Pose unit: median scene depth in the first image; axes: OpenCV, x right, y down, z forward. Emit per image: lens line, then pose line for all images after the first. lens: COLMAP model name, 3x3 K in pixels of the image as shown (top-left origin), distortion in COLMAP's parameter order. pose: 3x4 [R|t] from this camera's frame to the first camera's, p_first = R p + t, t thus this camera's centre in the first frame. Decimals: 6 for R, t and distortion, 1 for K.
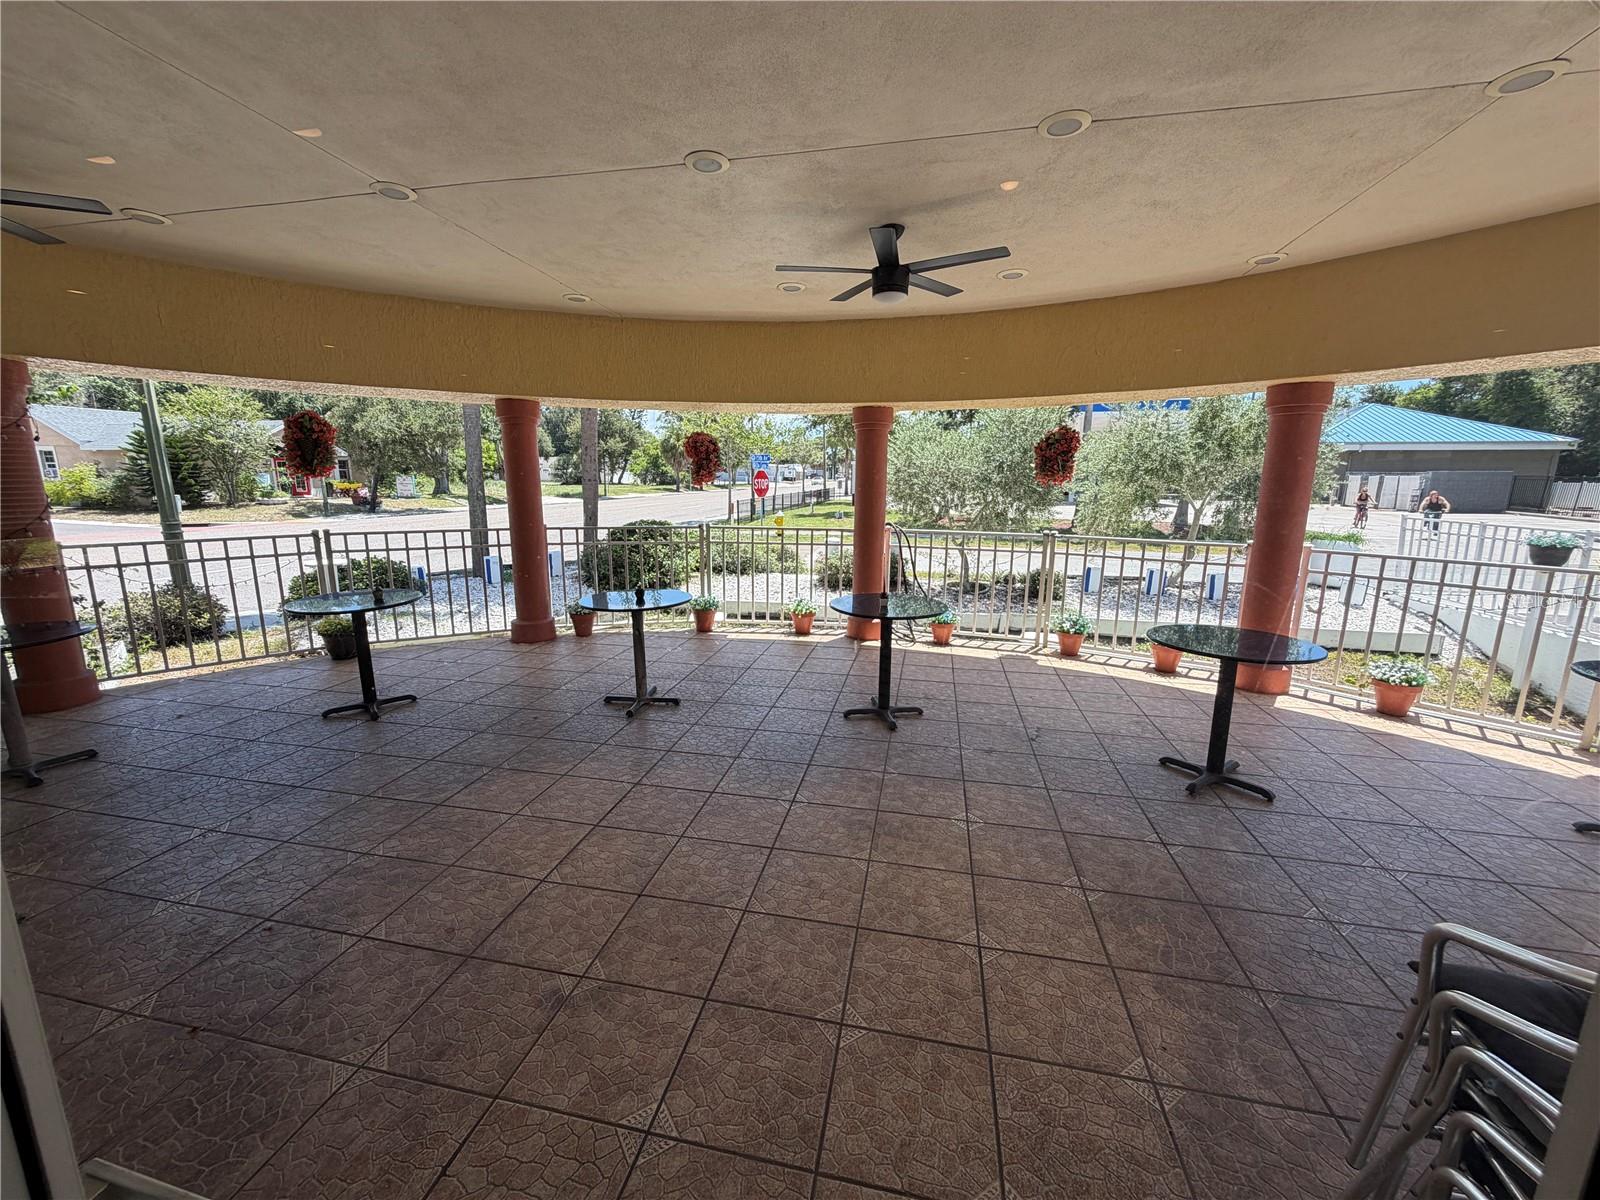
lens RADIAL K [[617.9, 0, 800.0], [0, 617.9, 600.0], [0, 0, 1]] dist [0.000095, -0.000007]
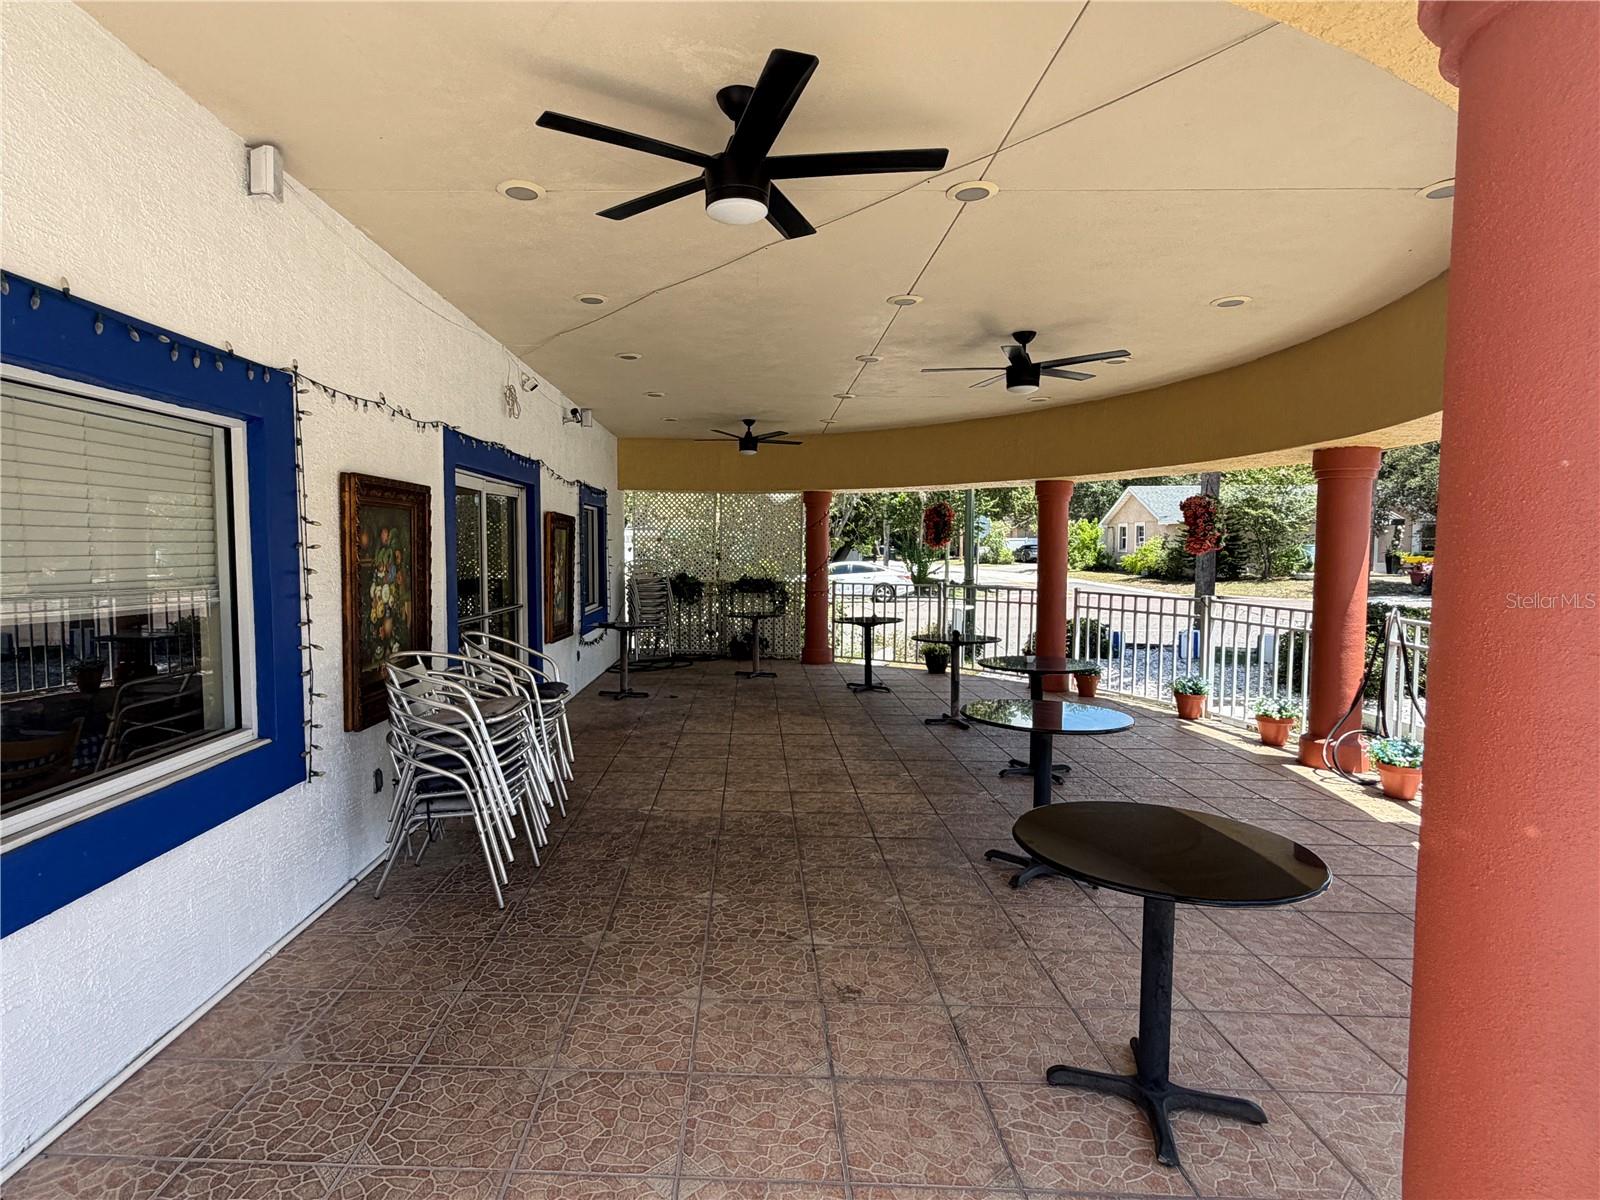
lens RADIAL K [[923.9, 0, 800.0], [0, 923.9, 600.0], [0, 0, 1]] dist [0.000937, 0.000436]
pose [[0.230292, 0.050300, -0.971821, 1.203955], [-0.186942, 0.982349, 0.006546, -0.024573], [0.954997, 0.180167, 0.235630, 0.184680]]
